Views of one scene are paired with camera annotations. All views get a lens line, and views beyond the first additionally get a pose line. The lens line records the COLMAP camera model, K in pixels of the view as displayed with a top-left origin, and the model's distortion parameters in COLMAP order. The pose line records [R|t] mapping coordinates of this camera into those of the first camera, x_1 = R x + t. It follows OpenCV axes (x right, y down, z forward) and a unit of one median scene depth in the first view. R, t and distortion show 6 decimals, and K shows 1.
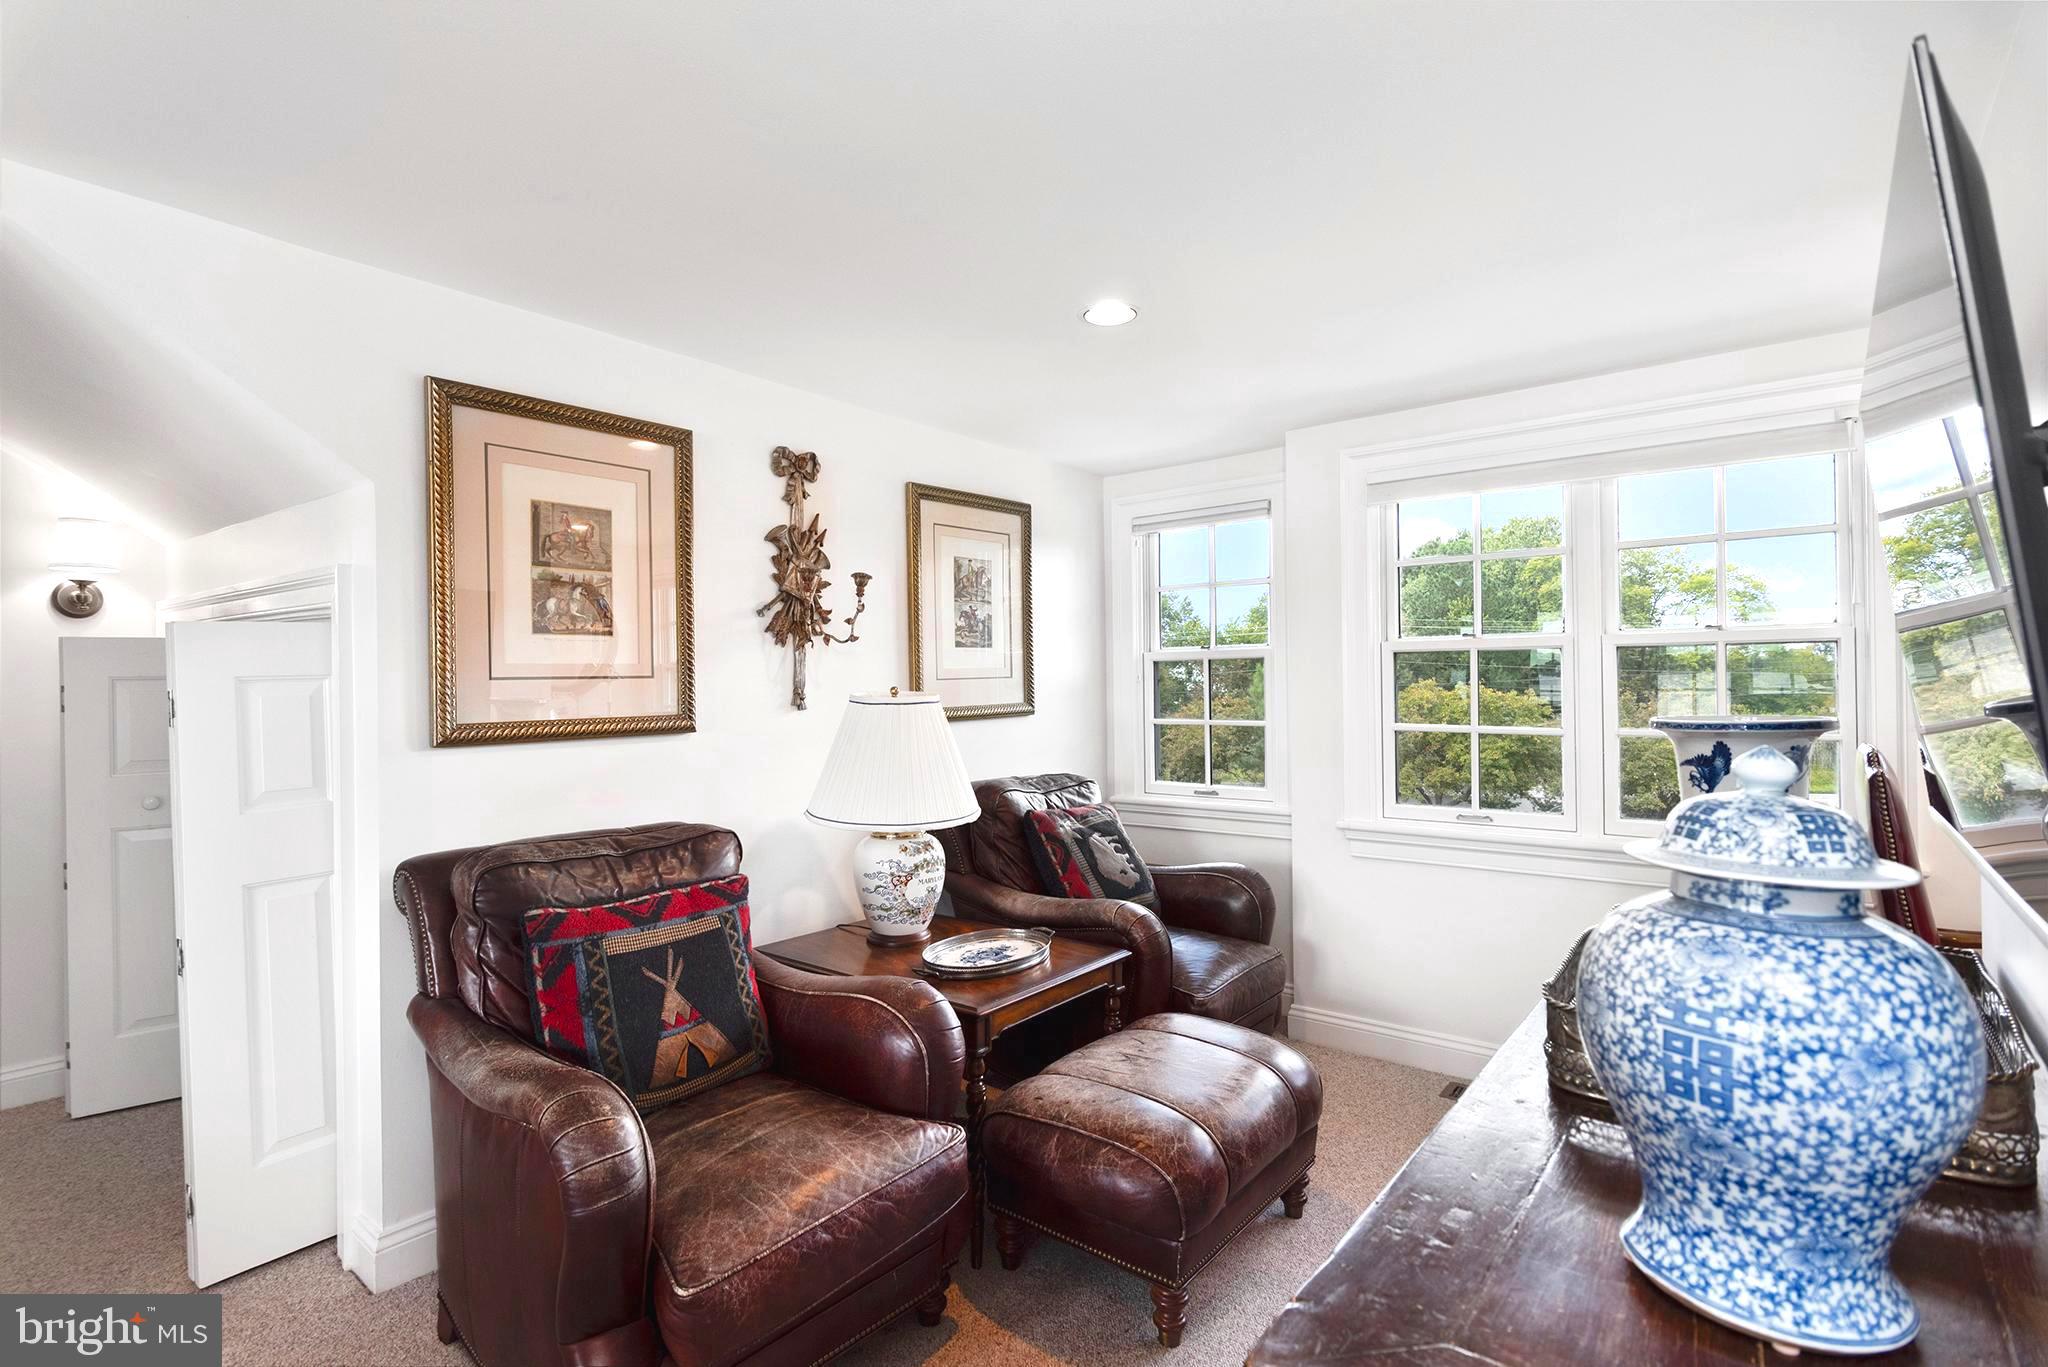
lens RADIAL K [[1004.7, 0, 1013.3], [0, 1004.7, 688.6], [0, 0, 1]] dist [0.003025, -0.001515]
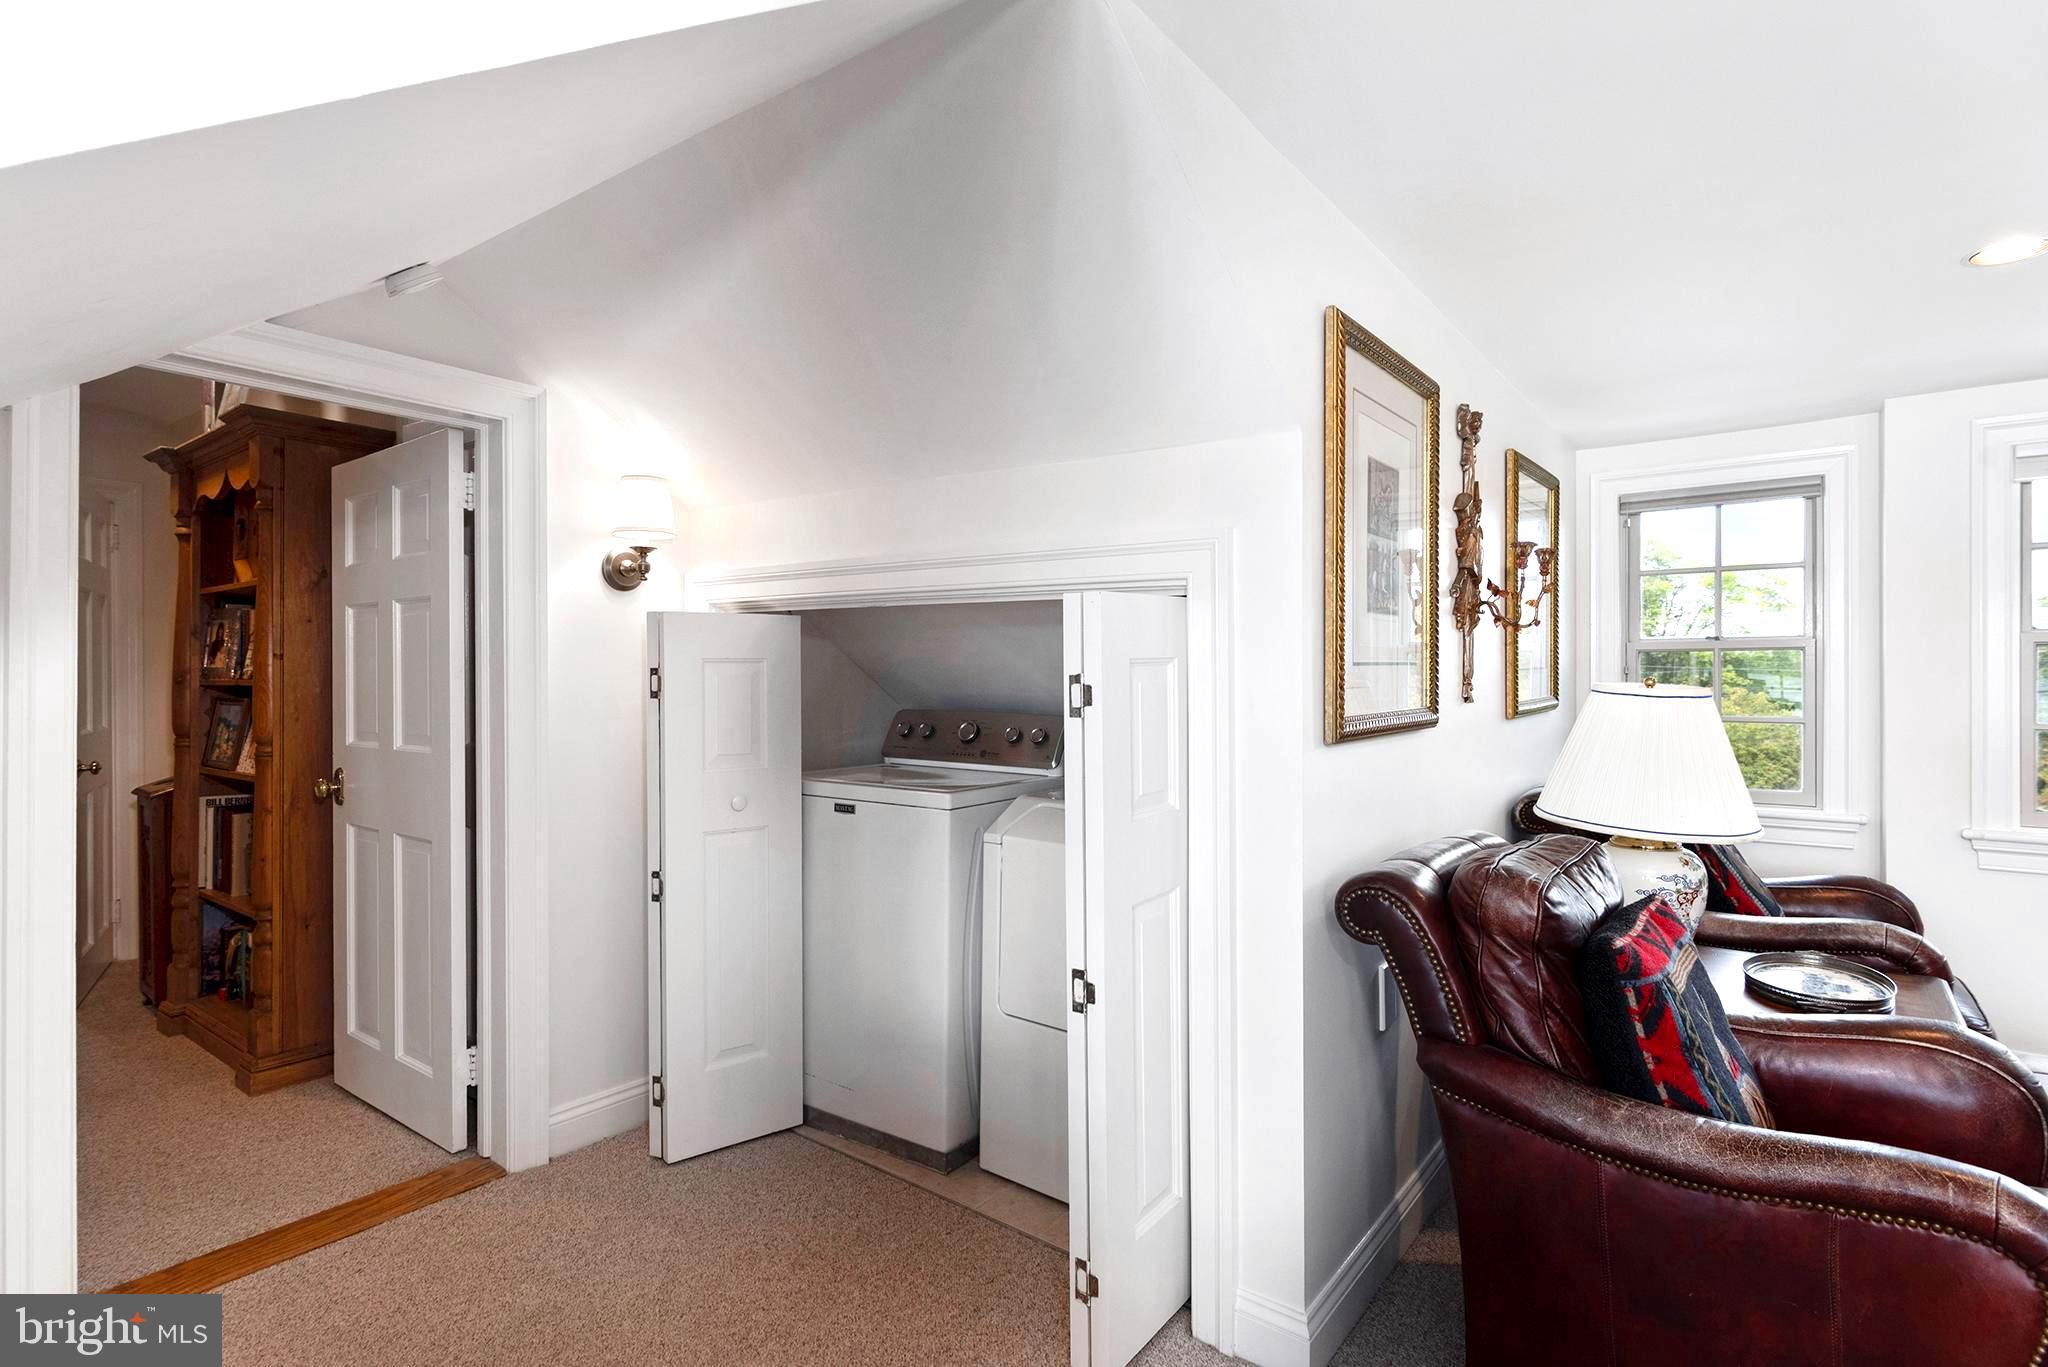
lens RADIAL K [[1004.7, 0, 1013.5], [0, 1004.7, 676.5], [0, 0, 1]] dist [0.003025, -0.001515]
pose [[0.999839, 0.010641, 0.014476, -0.688418], [-0.010637, 0.999943, -0.000304, 0.003557], [-0.014478, 0.000150, 0.999895, 0.125674]]
